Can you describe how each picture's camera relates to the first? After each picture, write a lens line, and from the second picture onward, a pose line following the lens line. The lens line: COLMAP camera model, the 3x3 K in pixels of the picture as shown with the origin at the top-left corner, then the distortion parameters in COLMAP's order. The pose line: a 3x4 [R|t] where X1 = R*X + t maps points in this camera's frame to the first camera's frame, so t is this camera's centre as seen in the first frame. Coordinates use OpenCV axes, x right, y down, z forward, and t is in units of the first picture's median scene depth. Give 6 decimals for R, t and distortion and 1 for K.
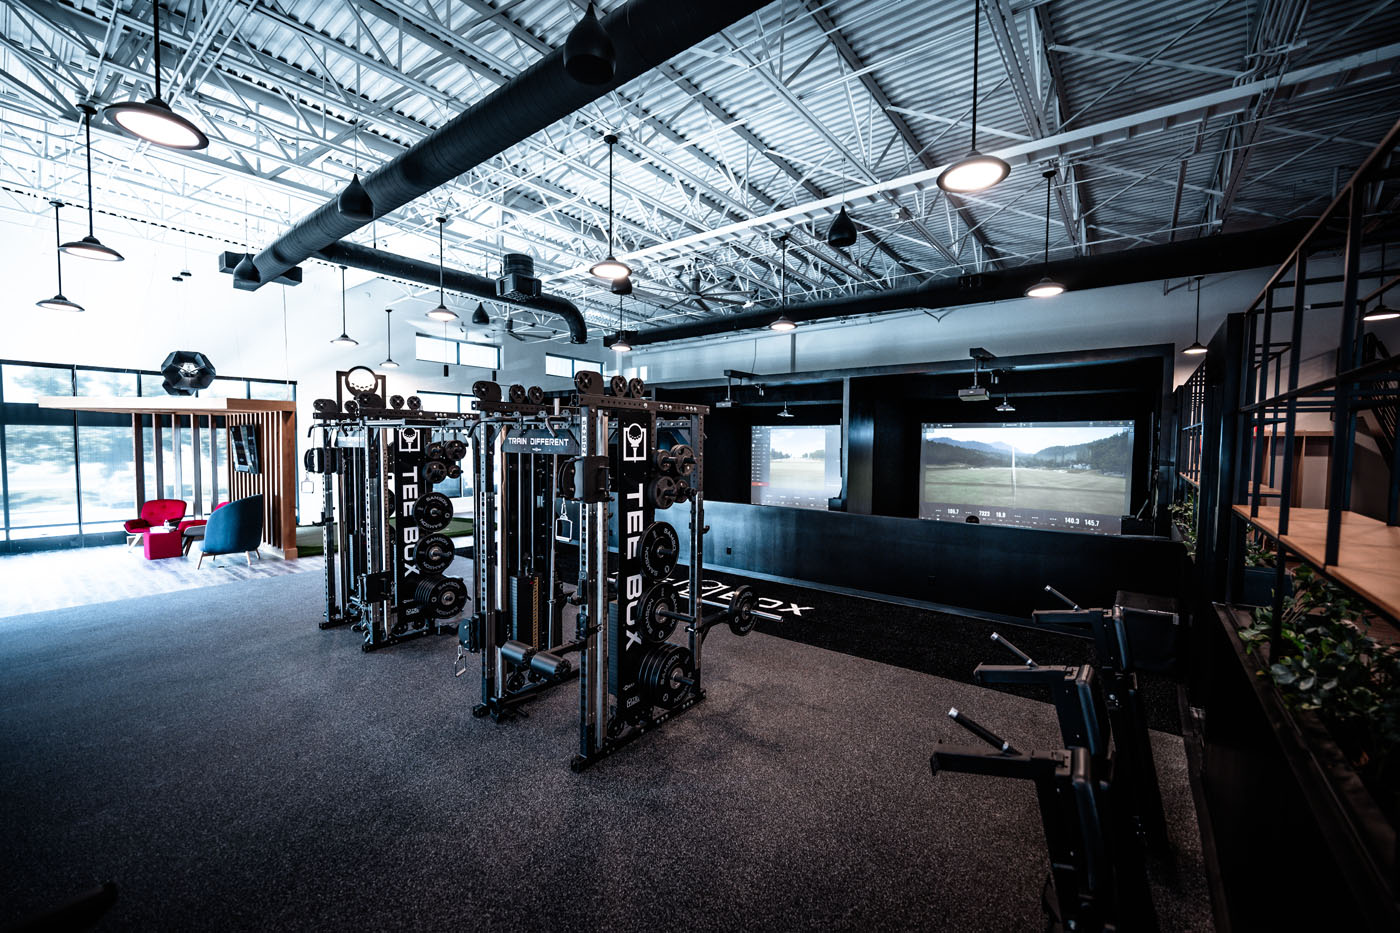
lens RADIAL K [[564.8, 0, 698.6], [0, 564.8, 470.9], [0, 0, 1]] dist [-0.011160, -0.000172]
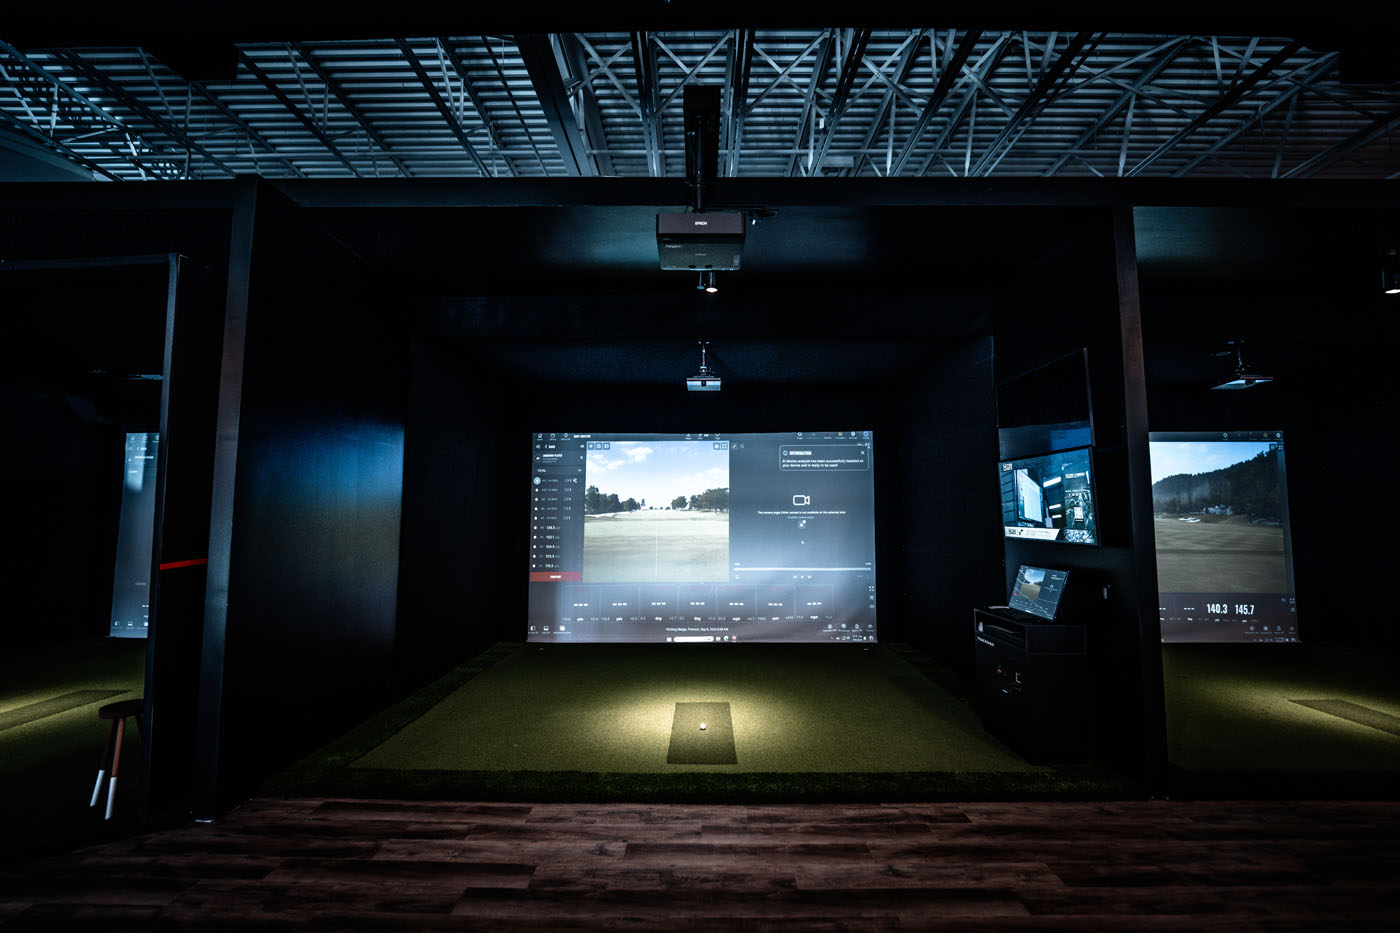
lens RADIAL K [[564.8, 0, 700.8], [0, 564.8, 471.0], [0, 0, 1]] dist [-0.011160, -0.000172]
pose [[0.796114, 0.040945, 0.603760, -0.074093], [0.037293, 0.992492, -0.116482, -0.000442], [-0.603996, 0.115249, 0.788610, 0.849647]]
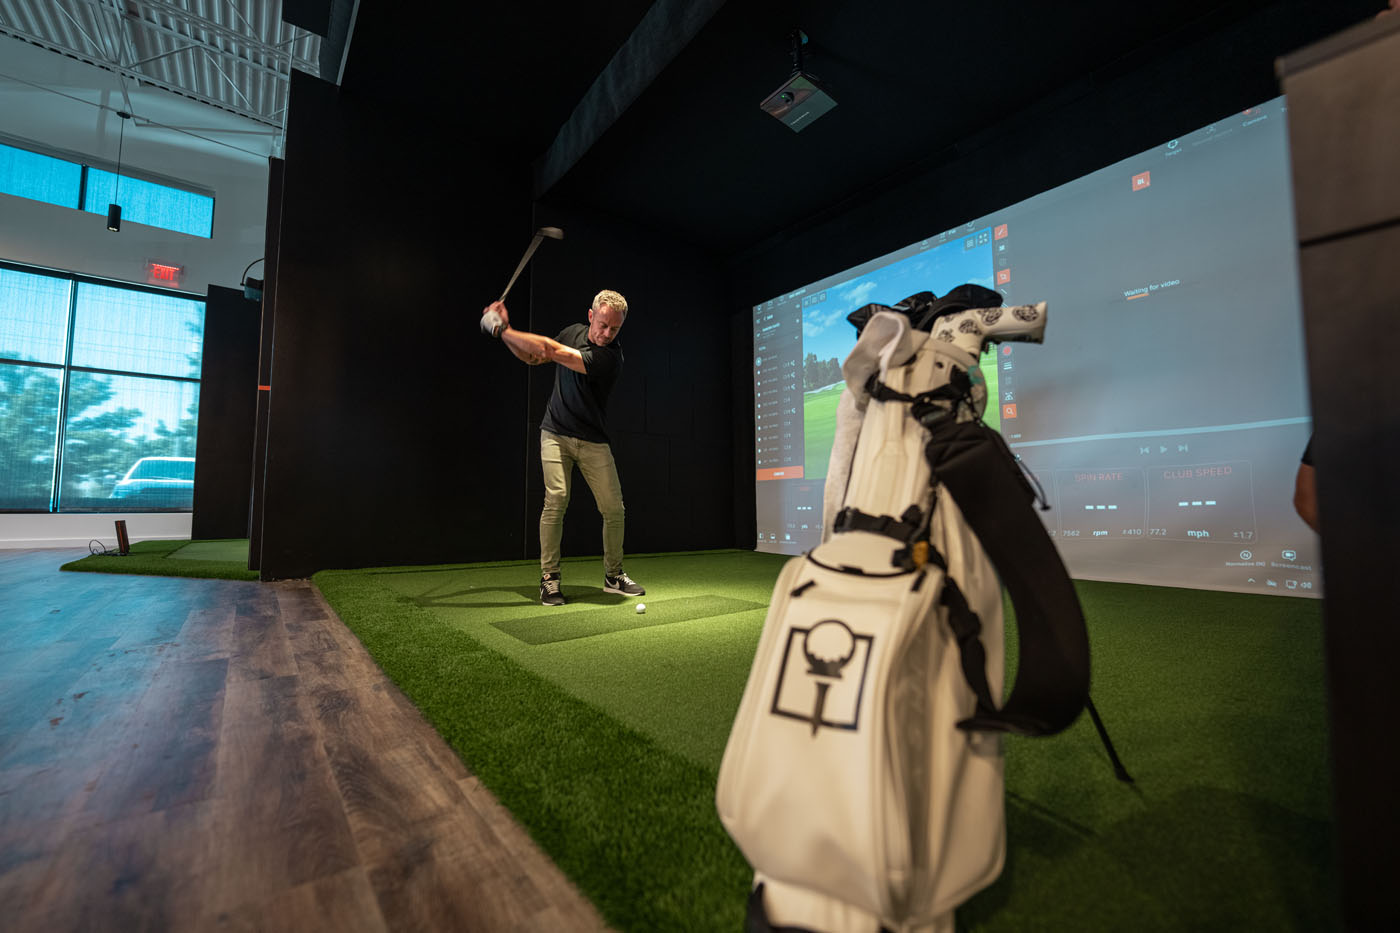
lens RADIAL K [[564.8, 0, 697.2], [0, 564.8, 462.3], [0, 0, 1]] dist [-0.011160, -0.000172]
pose [[0.970129, -0.027315, -0.241048, 0.196073], [-0.005122, 0.991113, -0.132924, 0.083743], [0.242536, 0.130188, 0.961367, 0.936115]]
